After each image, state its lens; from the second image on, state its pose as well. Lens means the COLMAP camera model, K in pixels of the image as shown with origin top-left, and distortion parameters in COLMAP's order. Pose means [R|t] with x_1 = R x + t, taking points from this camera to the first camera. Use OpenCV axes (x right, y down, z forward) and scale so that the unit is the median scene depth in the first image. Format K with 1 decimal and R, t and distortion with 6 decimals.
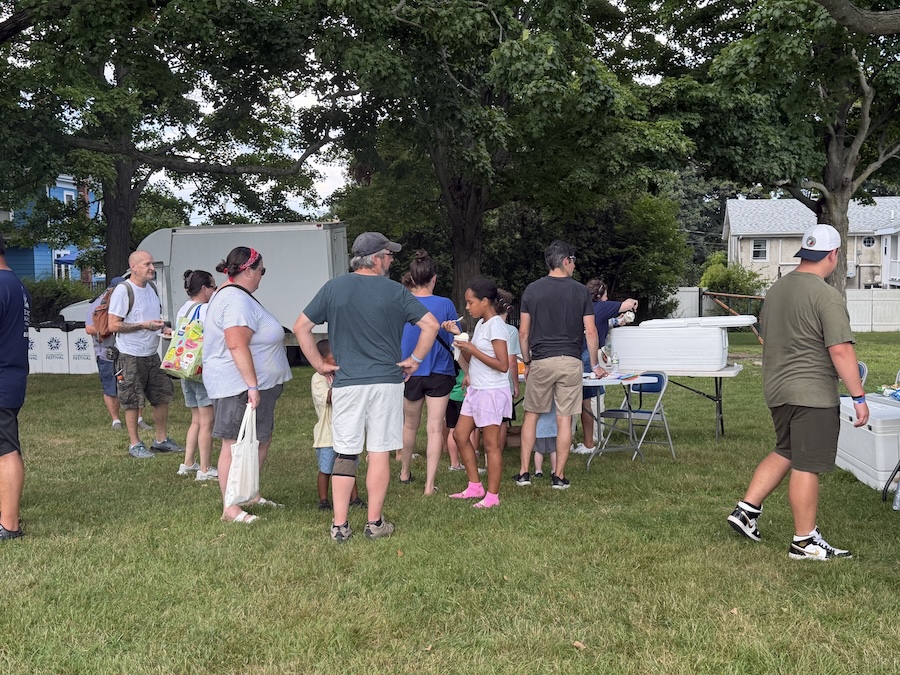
lens RADIAL K [[1049.1, 0, 449.3], [0, 1049.1, 336.8], [0, 0, 1]] dist [0.003533, 0.000000]
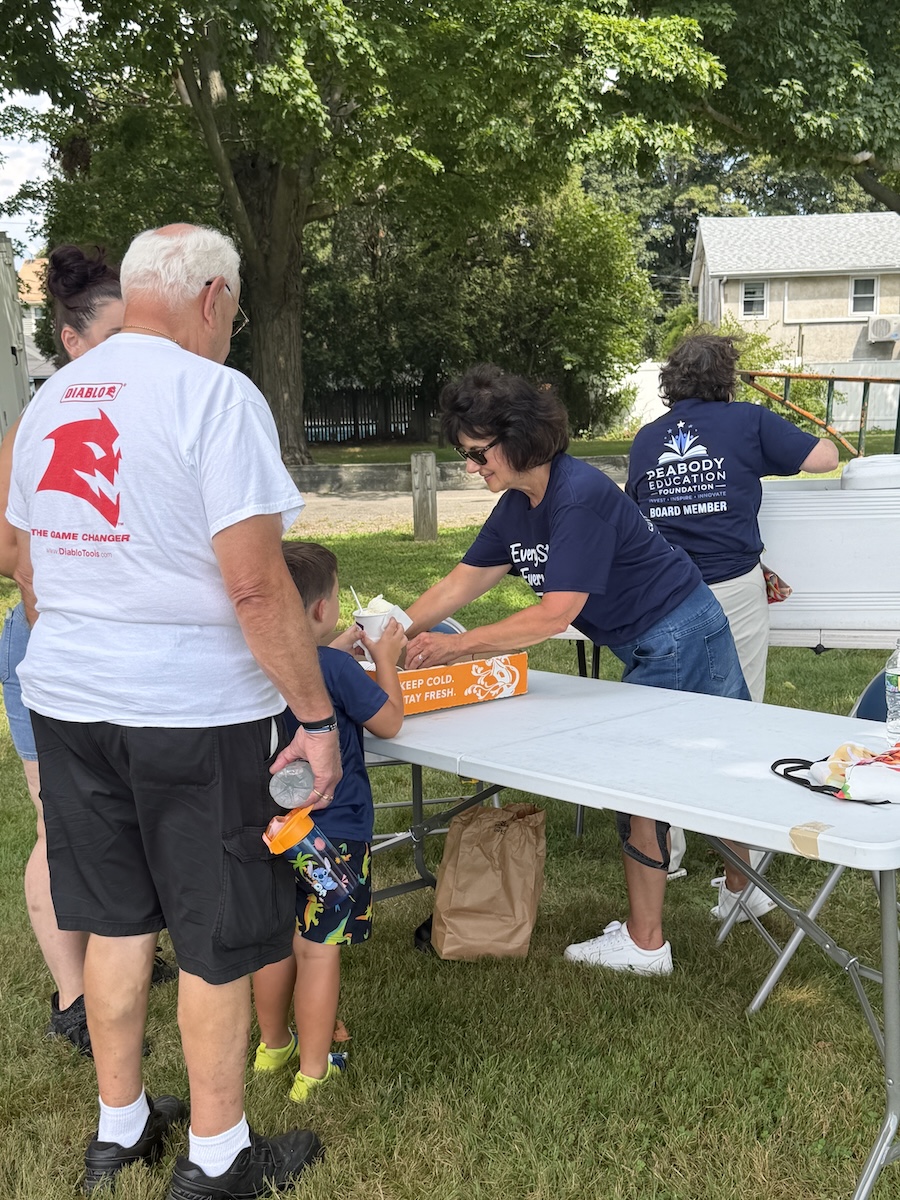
lens RADIAL K [[1528.3, 0, 448.0], [0, 1528.3, 605.2], [0, 0, 1]] dist [0.044259, 0.000000]
pose [[0.992127, -0.039327, 0.118898, 0.003175], [0.026750, 0.994050, 0.105585, -0.005561], [-0.122343, -0.101573, 0.987277, 0.160480]]
